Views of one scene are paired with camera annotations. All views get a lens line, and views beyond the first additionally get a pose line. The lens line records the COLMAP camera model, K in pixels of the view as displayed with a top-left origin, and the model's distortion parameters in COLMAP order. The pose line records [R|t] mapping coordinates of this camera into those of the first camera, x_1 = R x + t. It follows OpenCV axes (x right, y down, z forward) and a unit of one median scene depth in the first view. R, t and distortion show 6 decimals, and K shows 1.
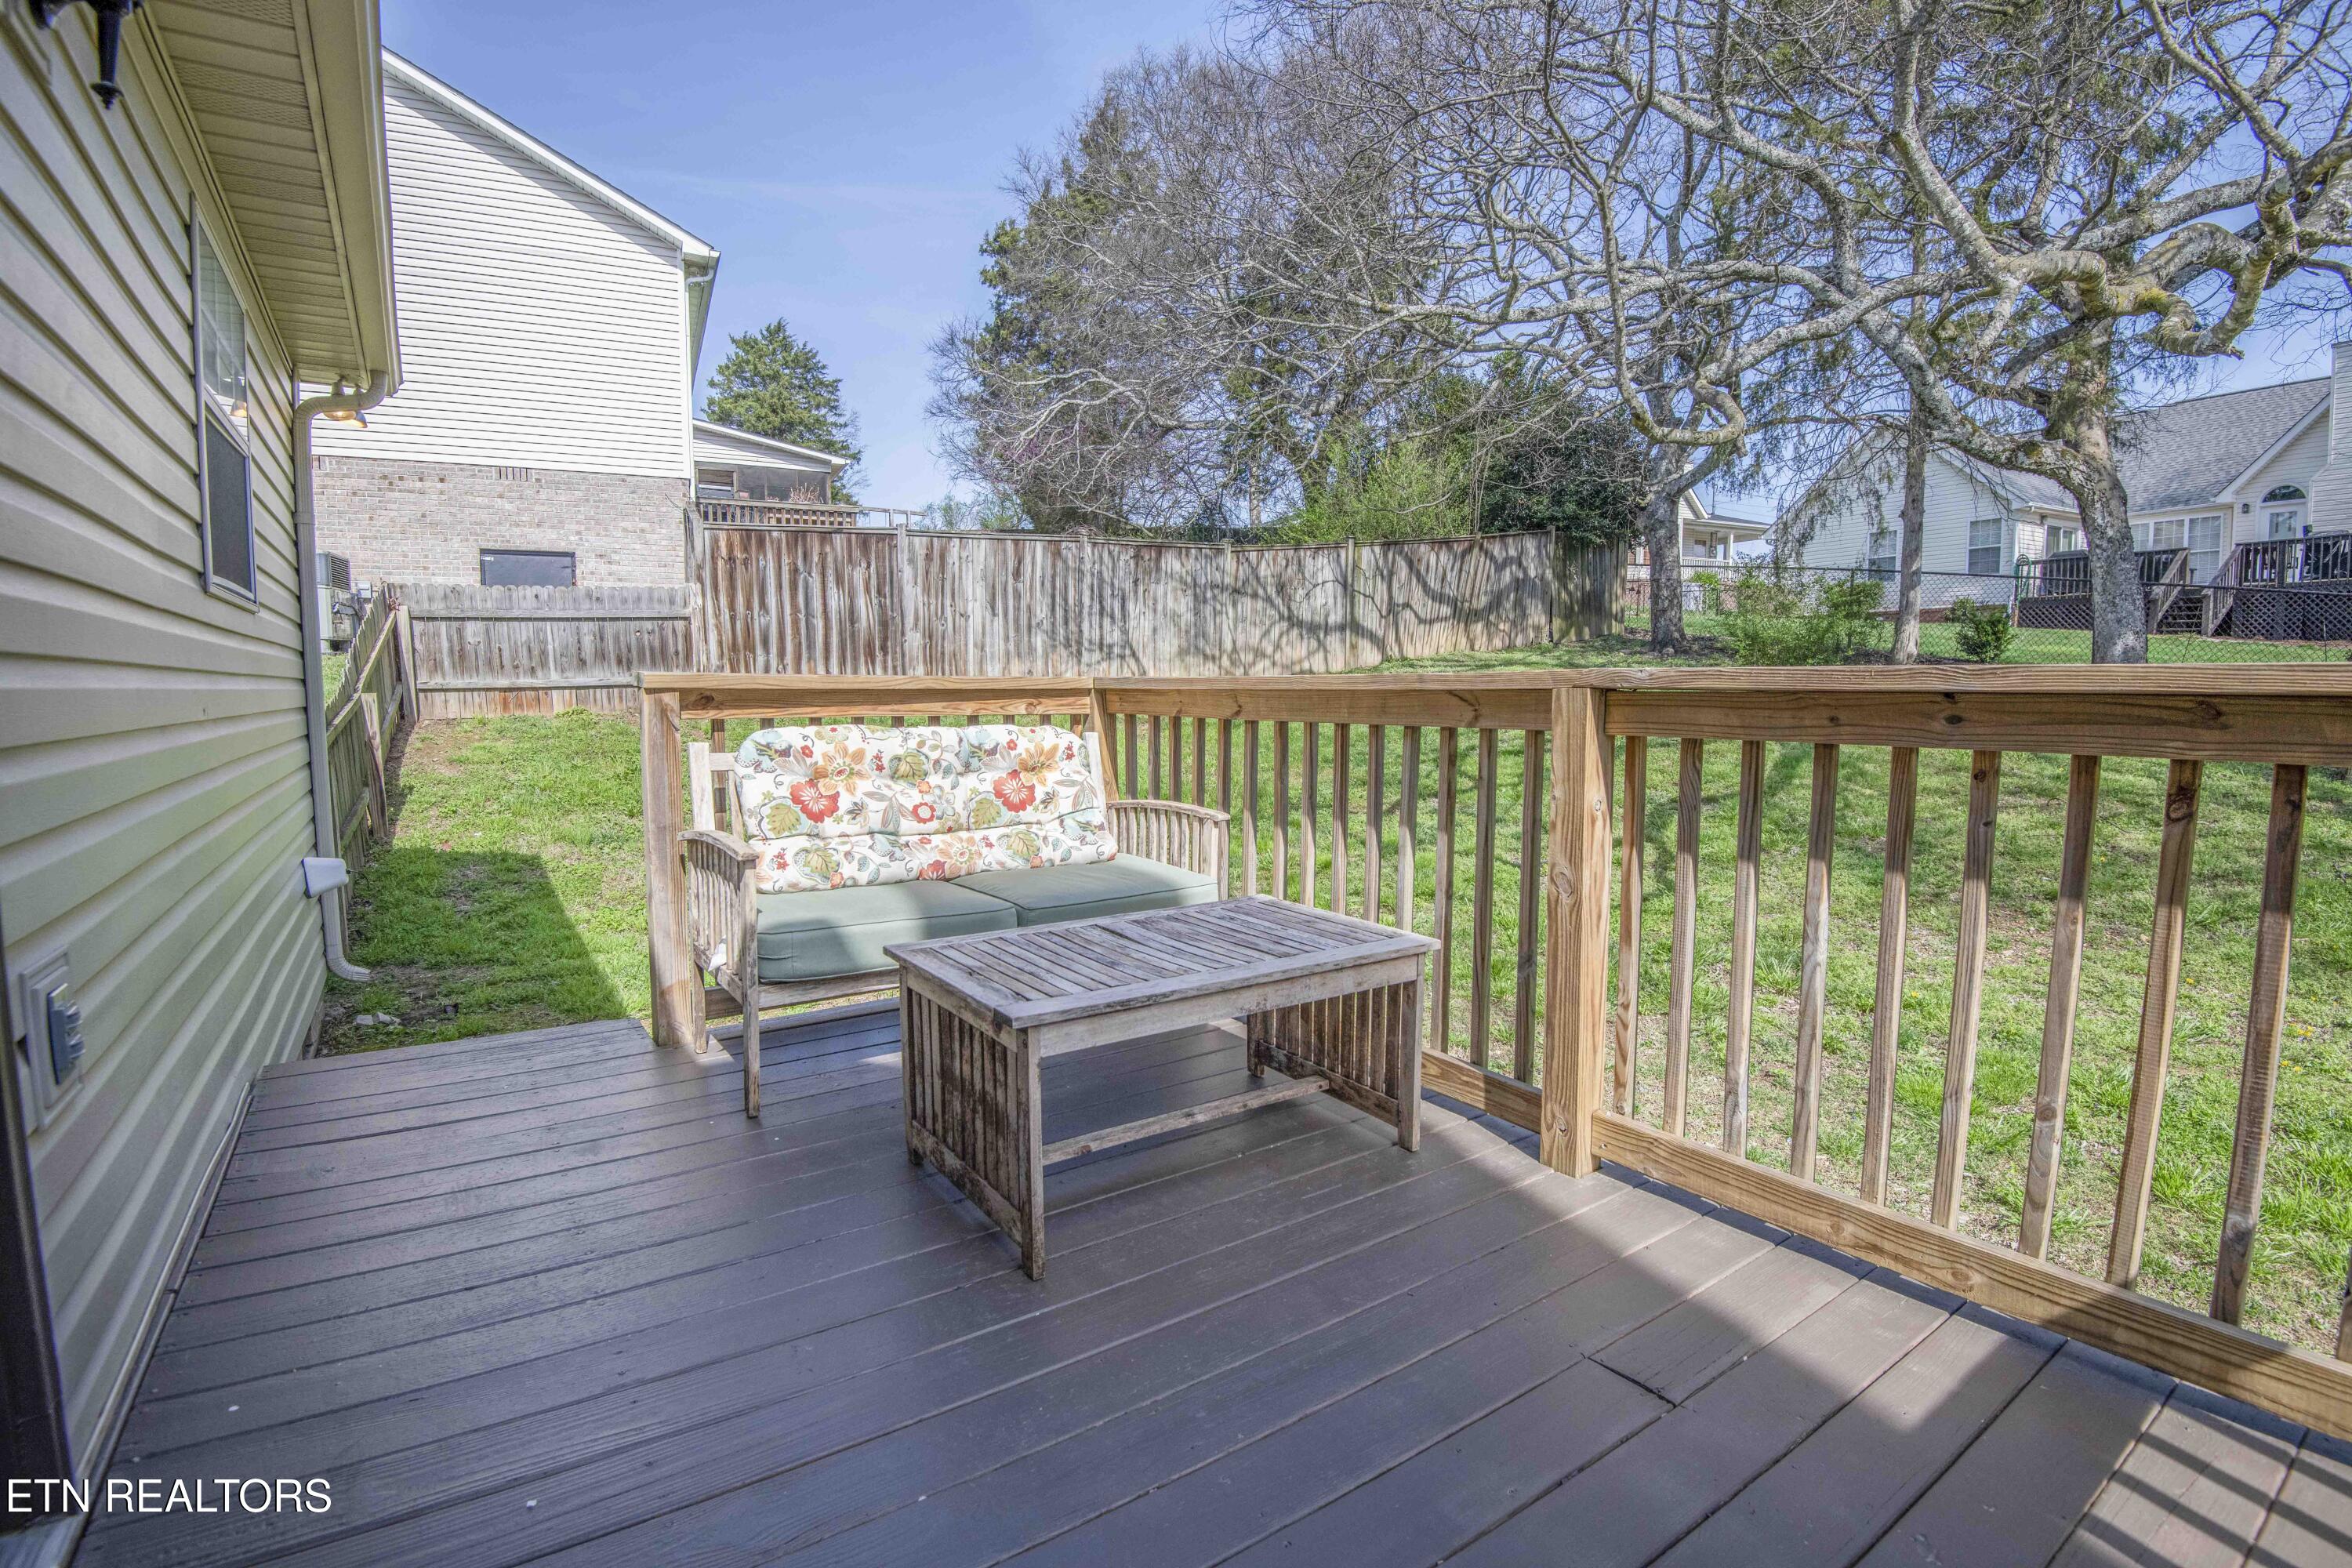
lens RADIAL K [[1083.2, 0, 1182.3], [0, 1083.2, 779.5], [0, 0, 1]] dist [-0.004353, -0.023402]
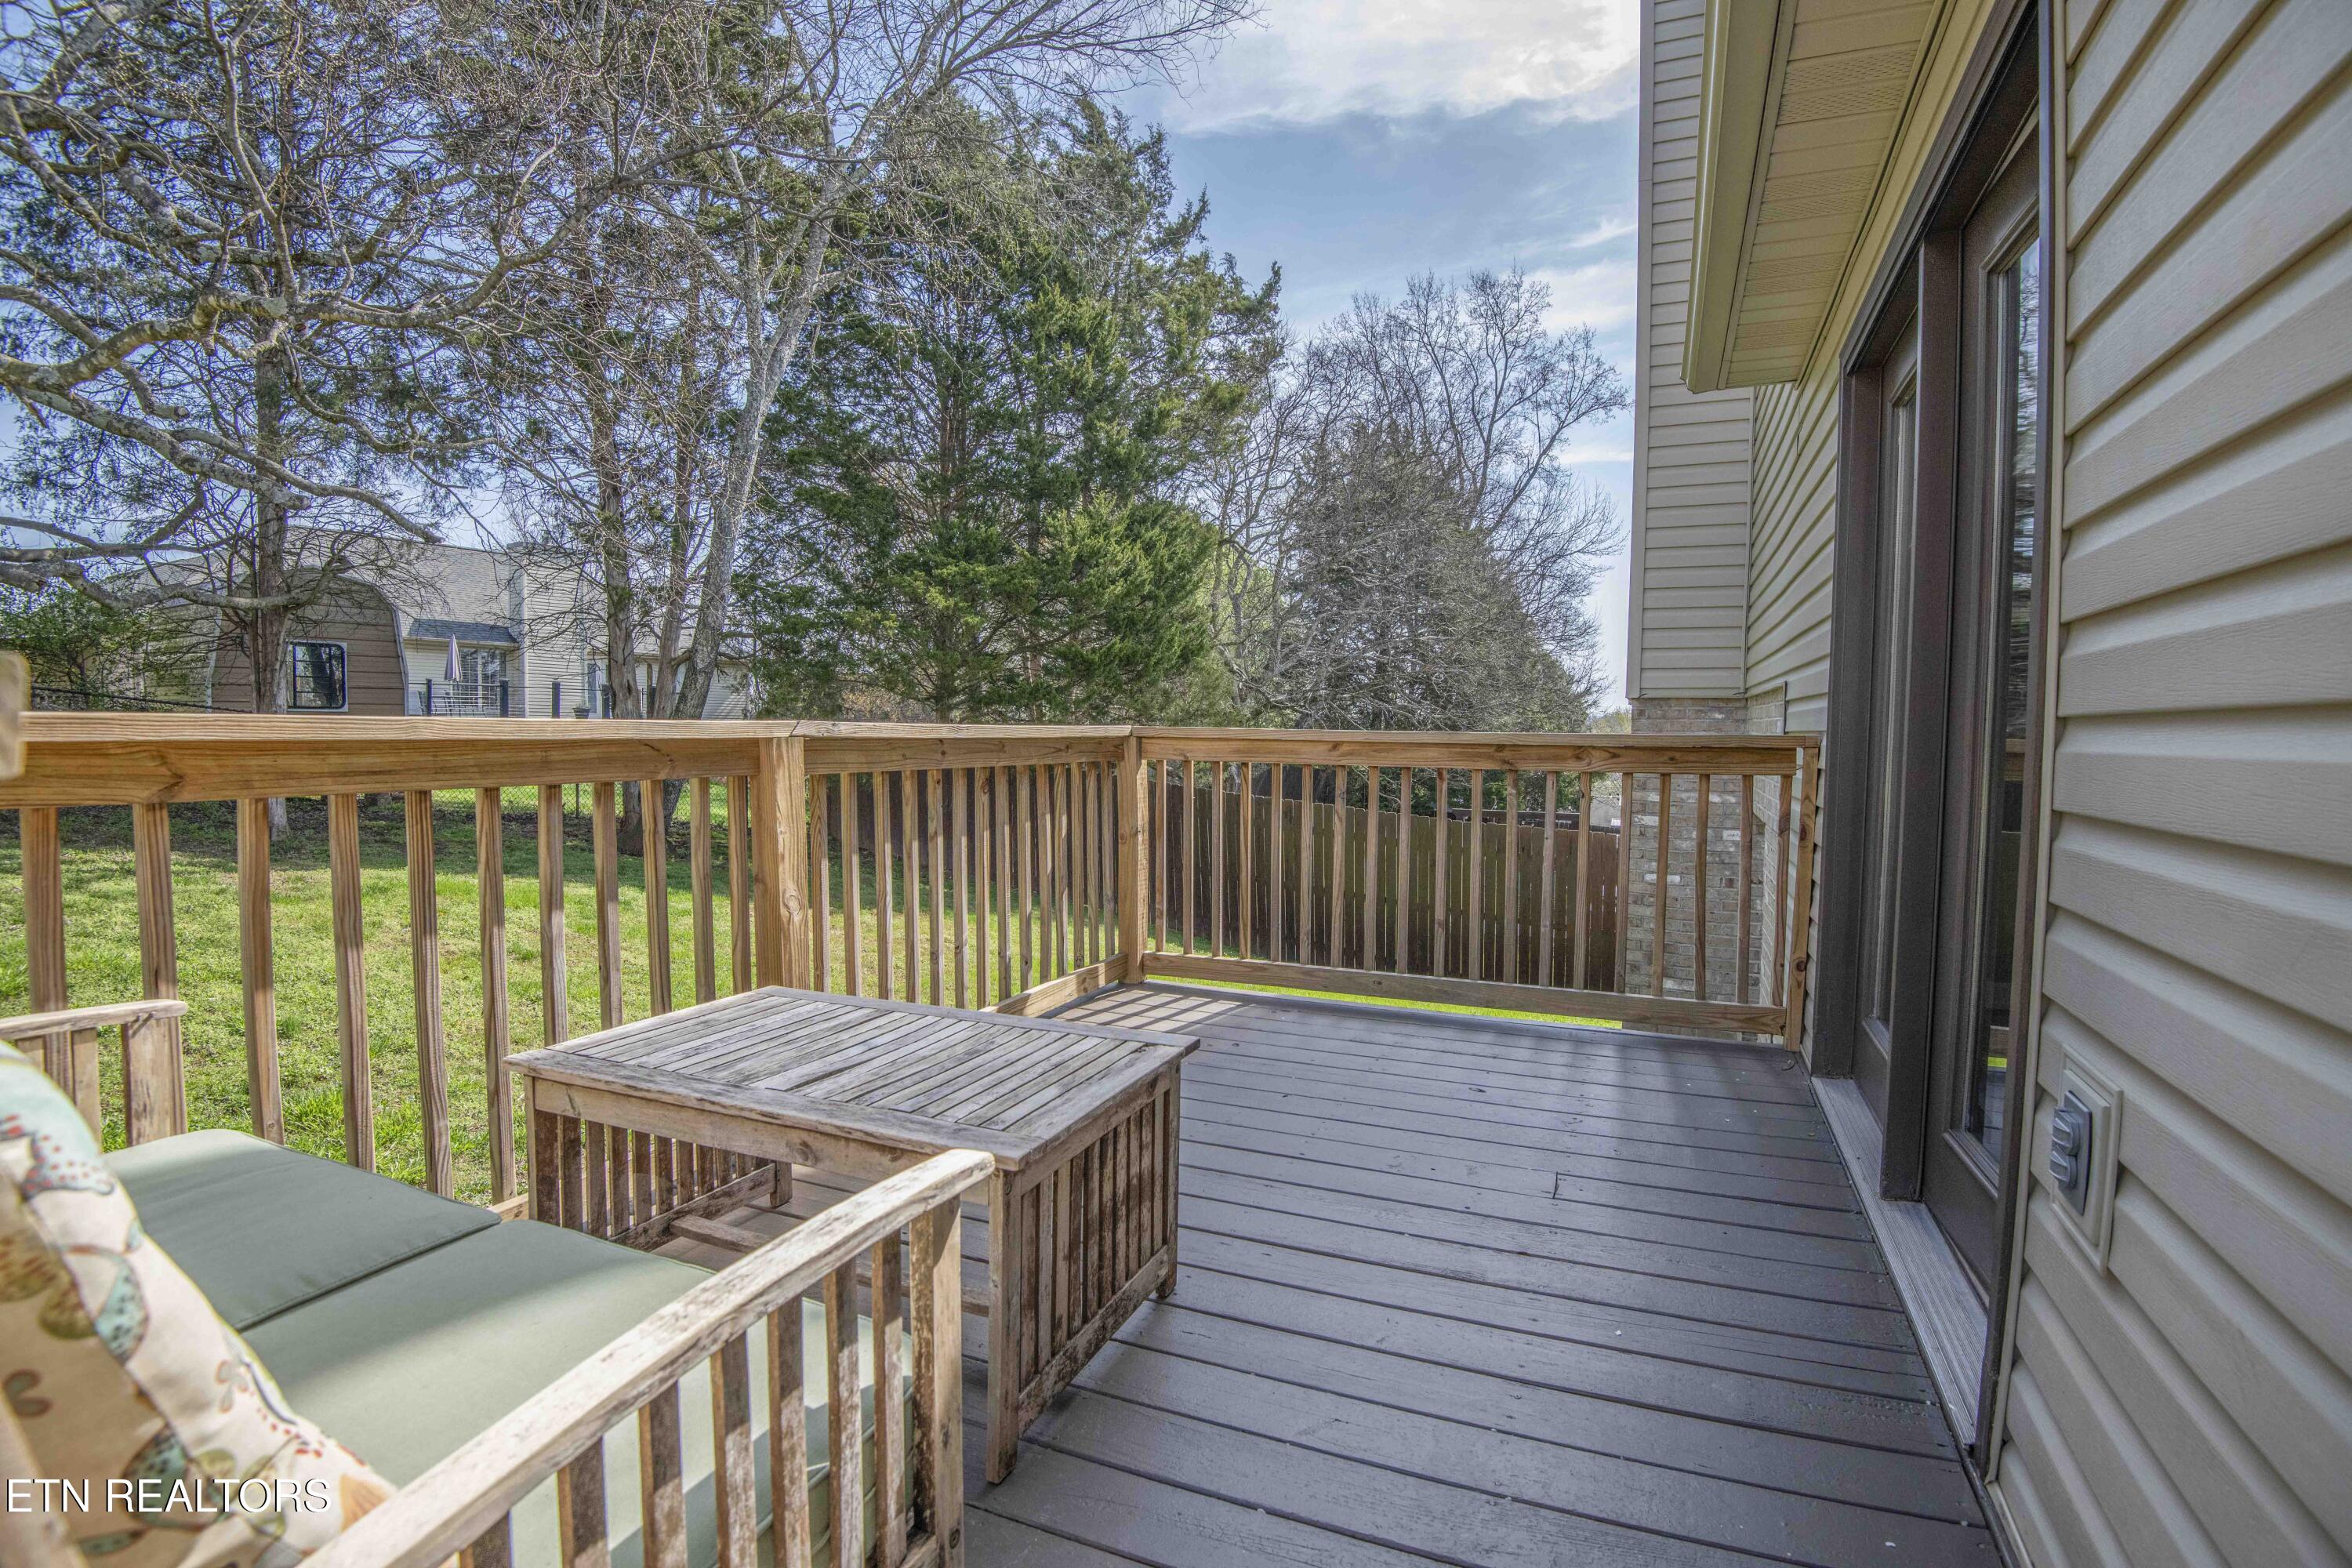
lens RADIAL K [[1083.2, 0, 1182.3], [0, 1083.2, 779.5], [0, 0, 1]] dist [-0.004353, -0.023402]
pose [[-0.518677, -0.041827, 0.853947, -0.844373], [0.066394, 0.993816, 0.089005, -0.112121], [-0.852389, 0.102861, -0.512692, 1.208608]]
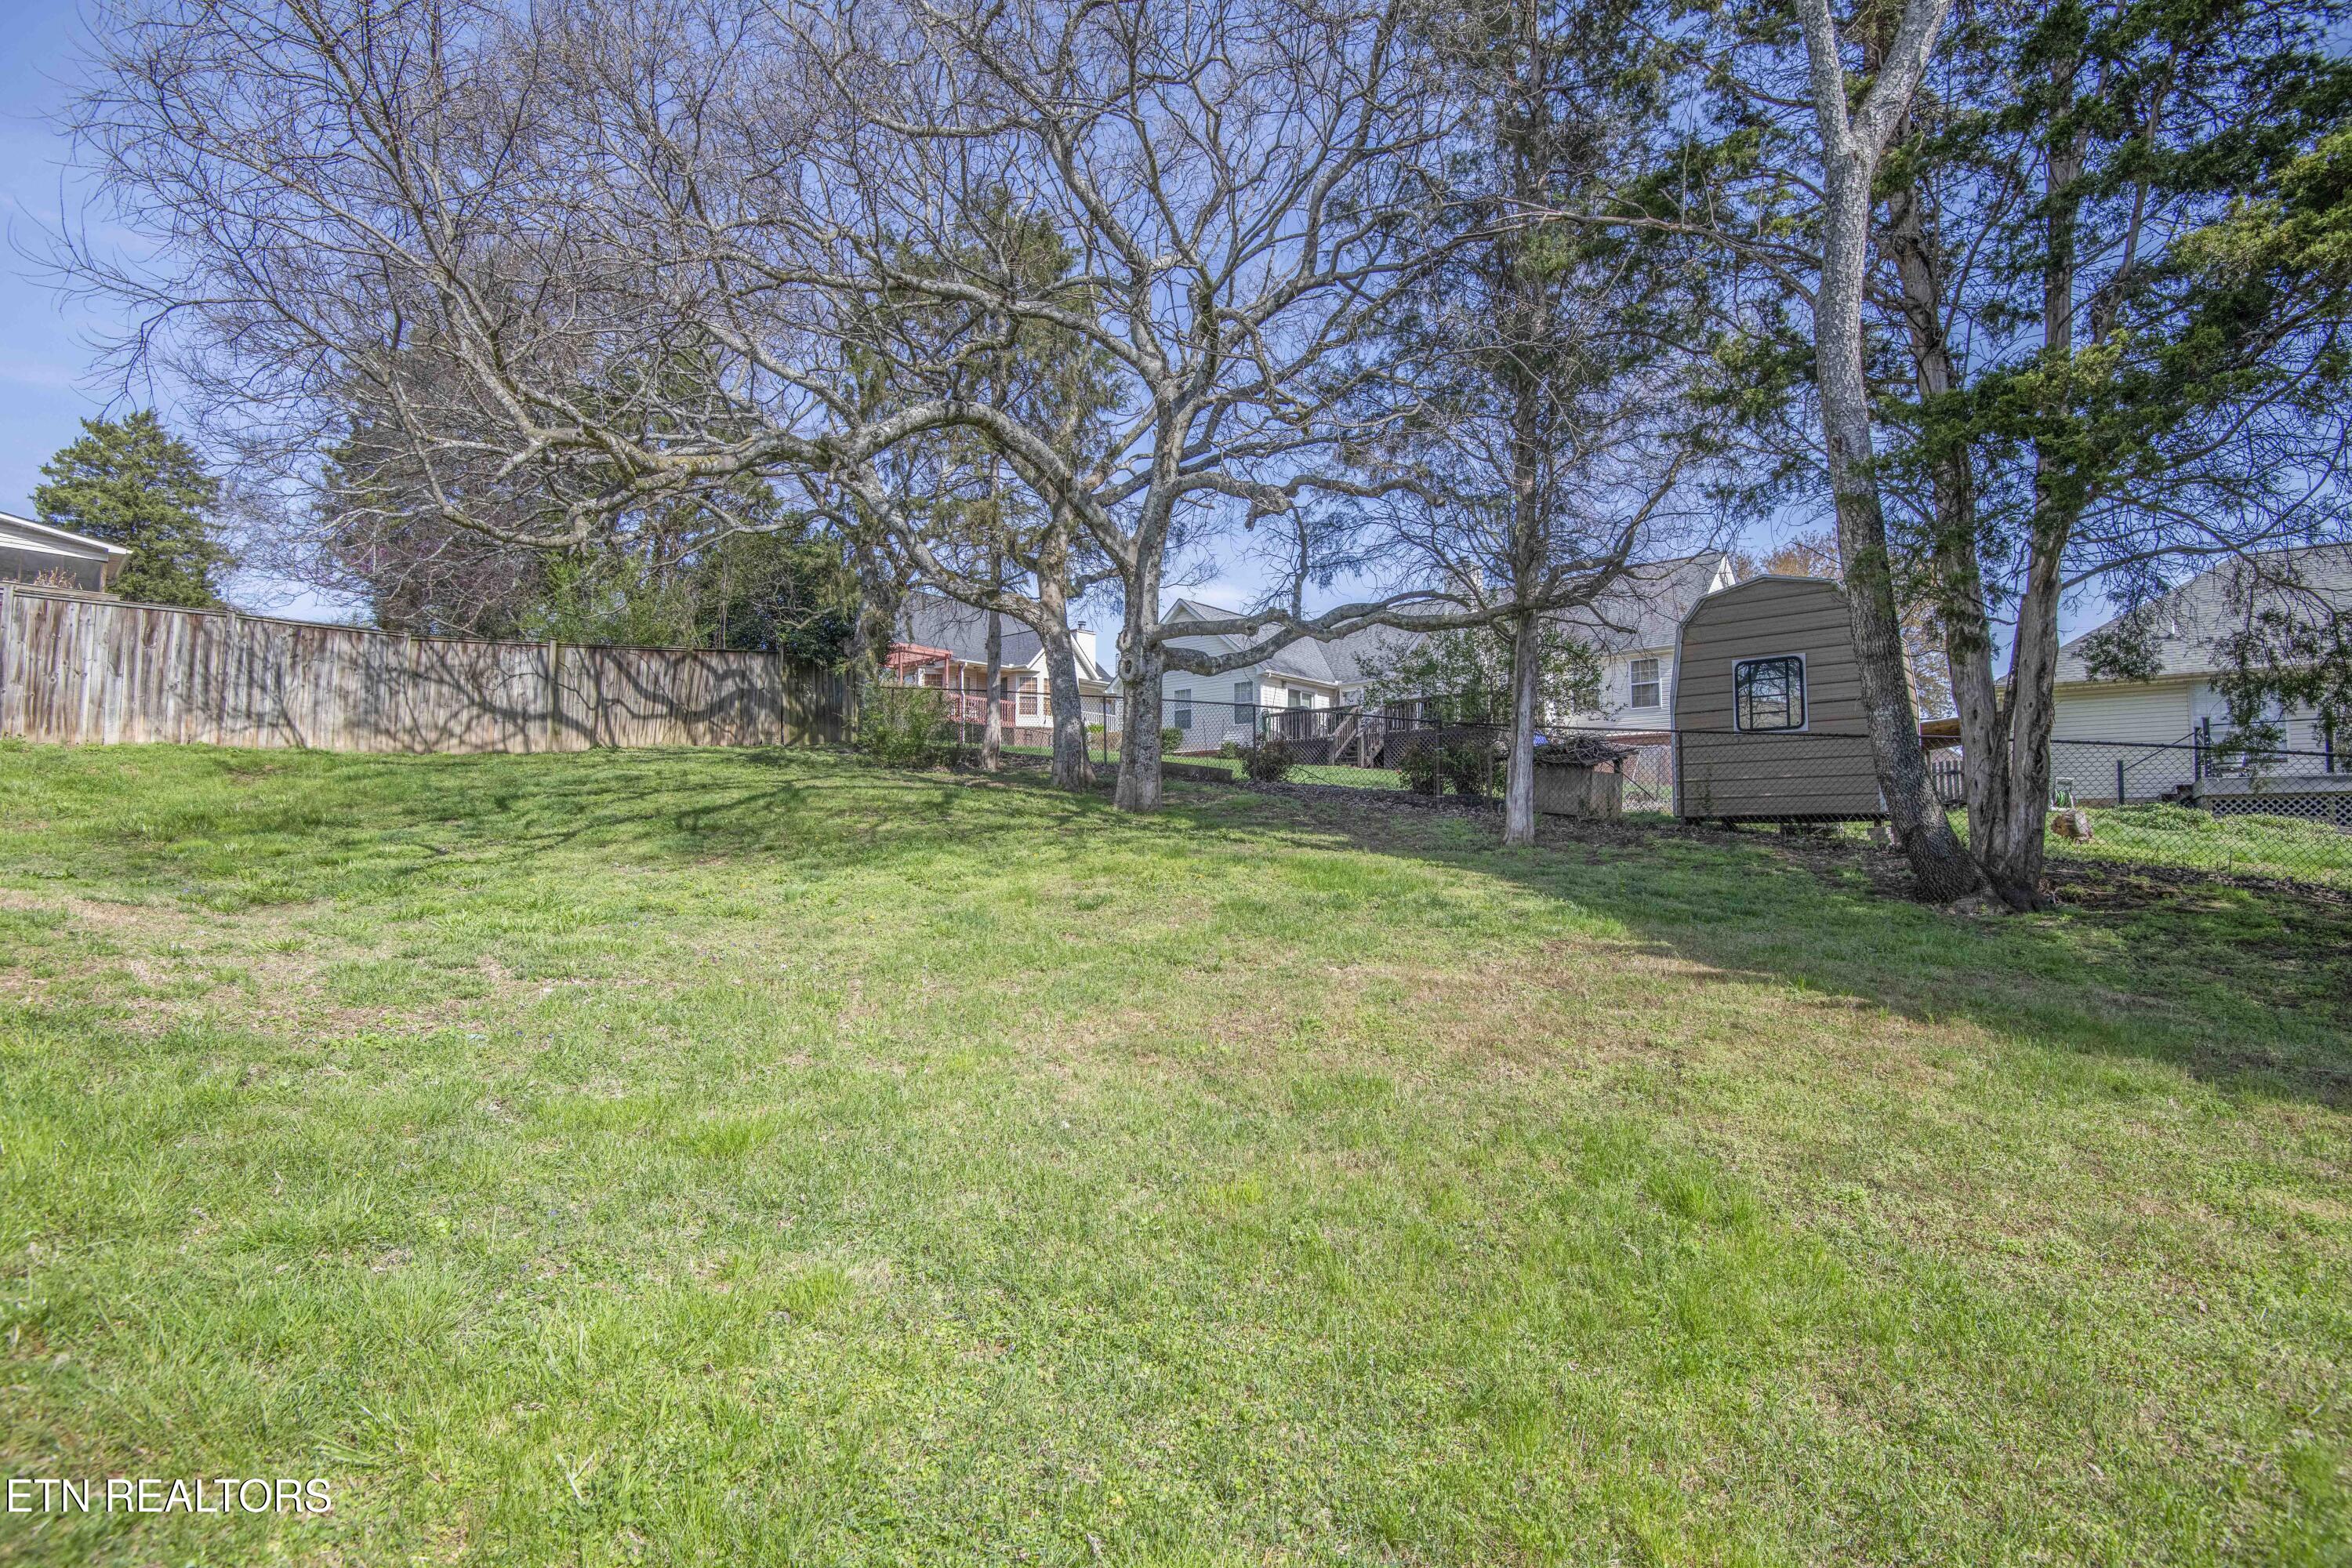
lens RADIAL K [[1083.2, 0, 1182.3], [0, 1083.2, 779.5], [0, 0, 1]] dist [-0.004353, -0.023402]
pose [[0.920436, 0.026211, 0.390013, 0.341928], [0.032206, 0.989272, -0.142493, 0.114105], [-0.389564, 0.143717, 0.909717, -0.294564]]
